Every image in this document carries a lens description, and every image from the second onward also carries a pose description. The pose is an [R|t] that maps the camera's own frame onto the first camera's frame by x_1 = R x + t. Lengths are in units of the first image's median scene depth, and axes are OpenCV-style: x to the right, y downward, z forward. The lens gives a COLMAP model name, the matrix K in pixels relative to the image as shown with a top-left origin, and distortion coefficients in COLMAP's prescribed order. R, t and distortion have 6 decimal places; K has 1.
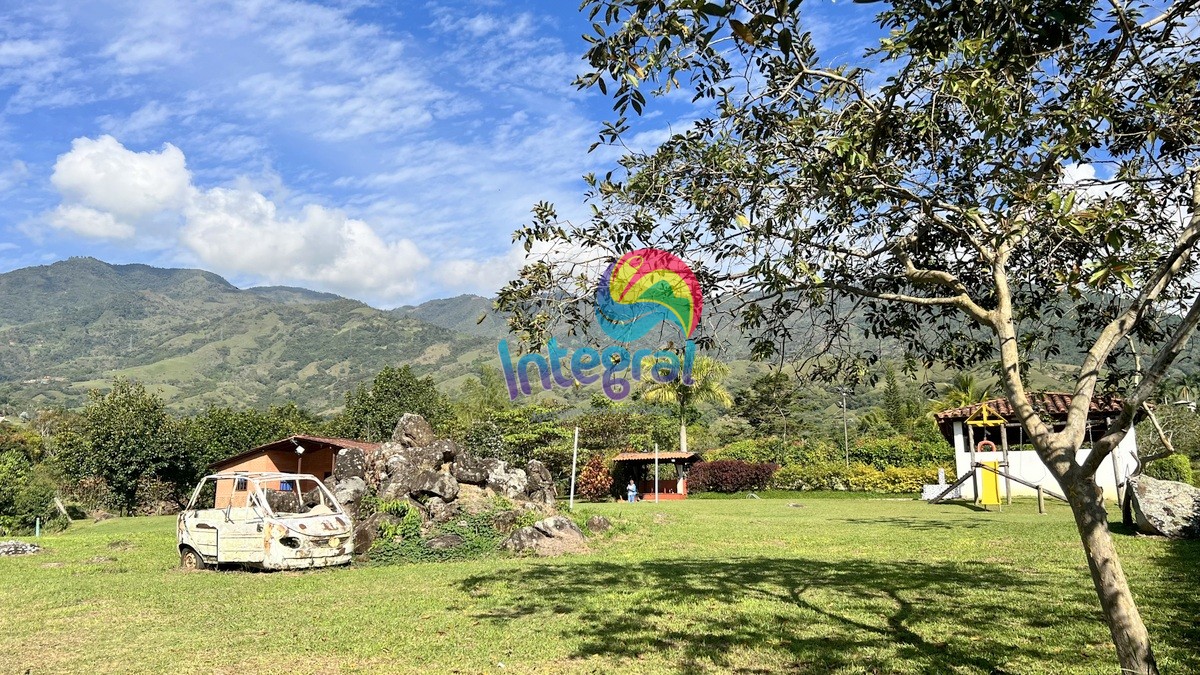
lens RADIAL K [[950.5, 0, 600.0], [0, 950.5, 337.5], [0, 0, 1]] dist [0.004348, 0.000591]
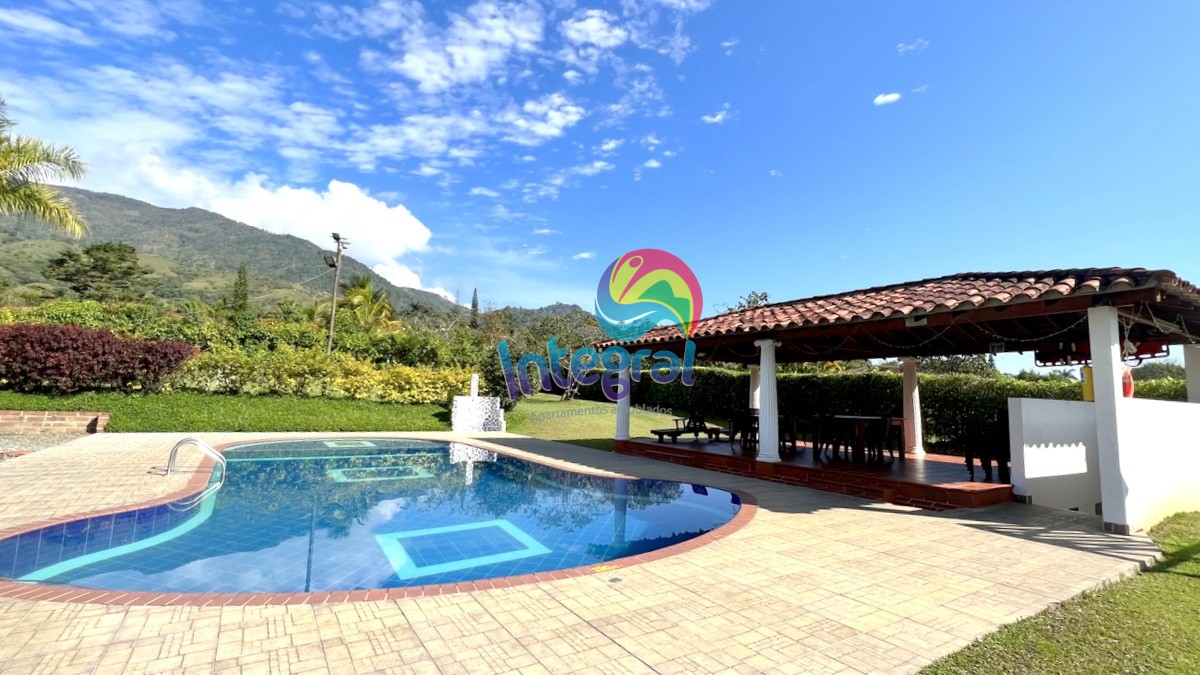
lens RADIAL K [[519.9, 0, 600.0], [0, 519.9, 337.5], [0, 0, 1]] dist [0.000183, -0.000172]
pose [[0.559442, 0.113341, 0.821084, 0.057862], [-0.197573, 0.980288, -0.000702, 0.067338], [-0.804978, -0.161831, 0.570807, 0.517326]]
